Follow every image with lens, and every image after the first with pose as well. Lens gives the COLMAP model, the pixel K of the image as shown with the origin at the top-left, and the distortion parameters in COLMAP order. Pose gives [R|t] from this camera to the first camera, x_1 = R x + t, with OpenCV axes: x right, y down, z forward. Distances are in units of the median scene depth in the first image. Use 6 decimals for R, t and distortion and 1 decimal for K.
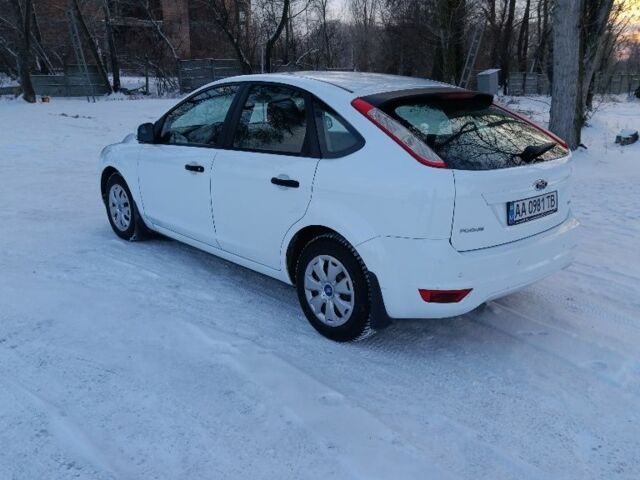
lens RADIAL K [[580.0, 0, 320.0], [0, 580.0, 240.0], [0, 0, 1]] dist [0.117098, -0.227475]
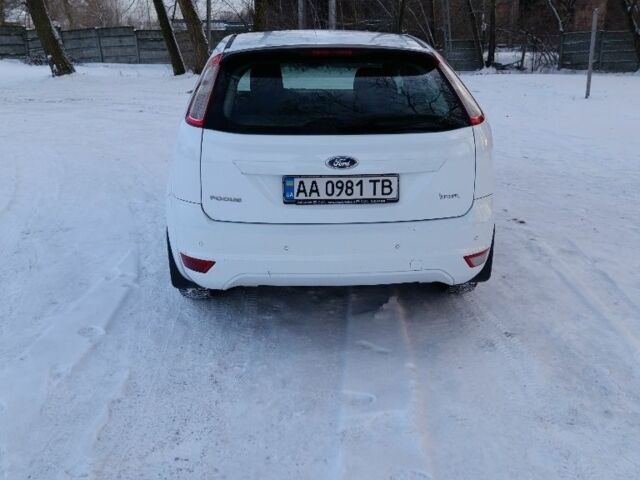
lens RADIAL K [[580.0, 0, 320.0], [0, 580.0, 240.0], [0, 0, 1]] dist [0.117098, -0.227475]
pose [[0.769728, 0.187579, -0.610191, 0.124049], [-0.165809, 0.981796, 0.092653, -0.008324], [0.616463, 0.029858, 0.786818, 0.050207]]
